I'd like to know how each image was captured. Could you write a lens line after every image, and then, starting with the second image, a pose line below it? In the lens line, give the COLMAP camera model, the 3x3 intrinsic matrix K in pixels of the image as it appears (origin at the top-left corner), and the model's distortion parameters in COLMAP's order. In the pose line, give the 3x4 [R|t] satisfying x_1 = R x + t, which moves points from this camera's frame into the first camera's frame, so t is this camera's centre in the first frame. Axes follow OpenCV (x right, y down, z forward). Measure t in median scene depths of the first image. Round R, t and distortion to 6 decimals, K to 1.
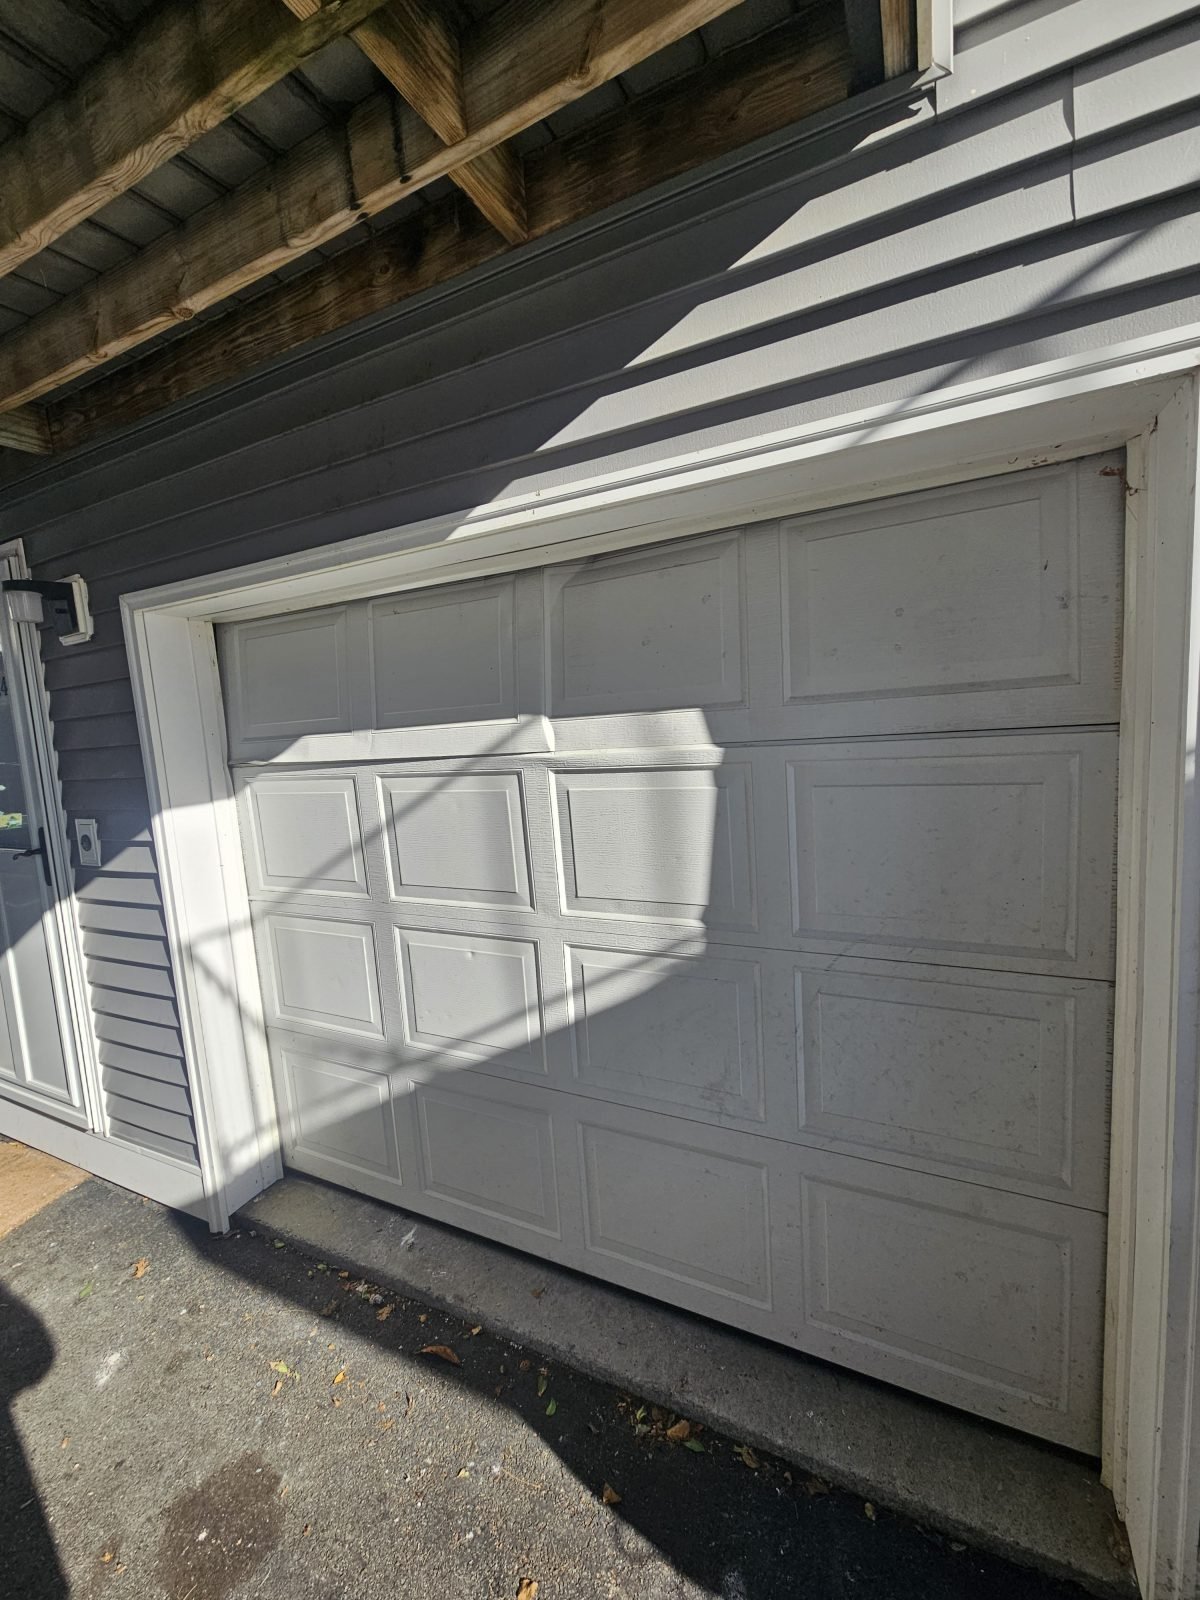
lens RADIAL K [[644.4, 0, 599.1], [0, 644.4, 798.5], [0, 0, 1]] dist [0.000523, 0.000247]
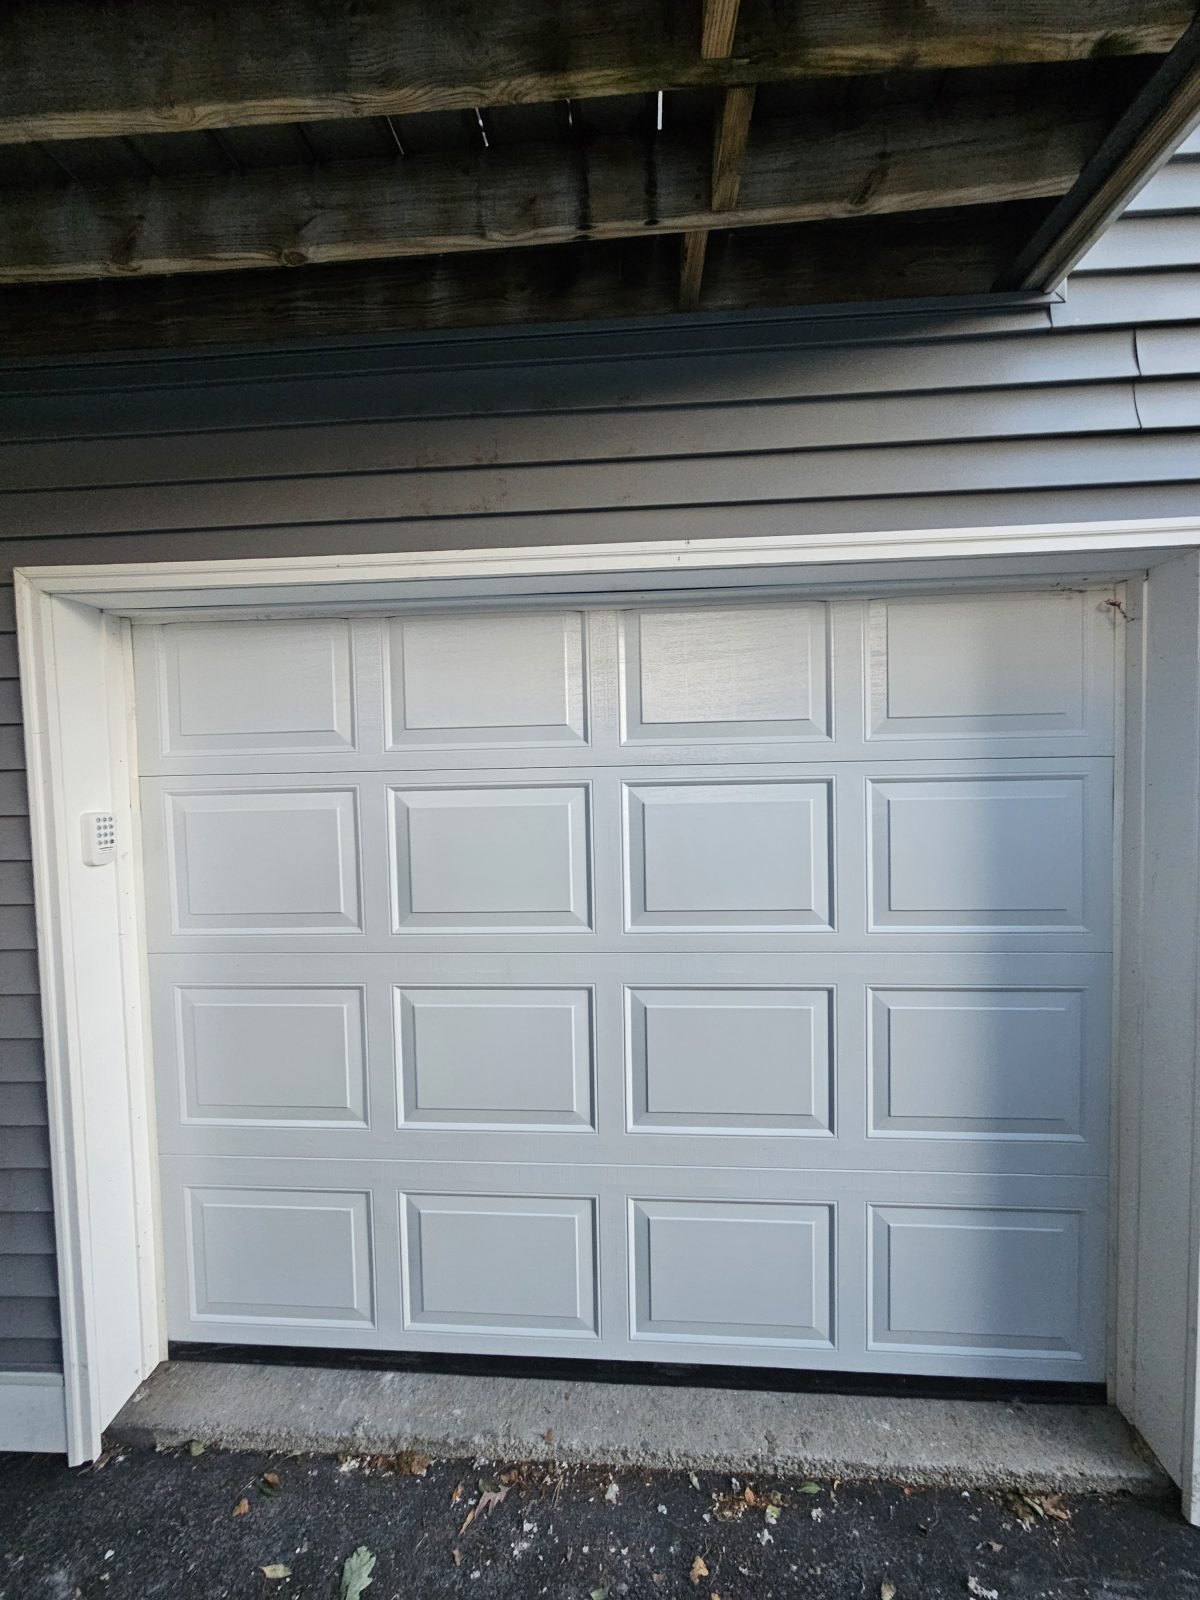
lens RADIAL K [[644.4, 0, 599.2], [0, 644.4, 796.1], [0, 0, 1]] dist [0.000523, 0.000247]
pose [[0.926639, 0.028247, 0.374891, -0.669930], [0.004805, 0.996202, -0.086940, 0.025655], [-0.375923, 0.082363, 0.922983, 0.154112]]
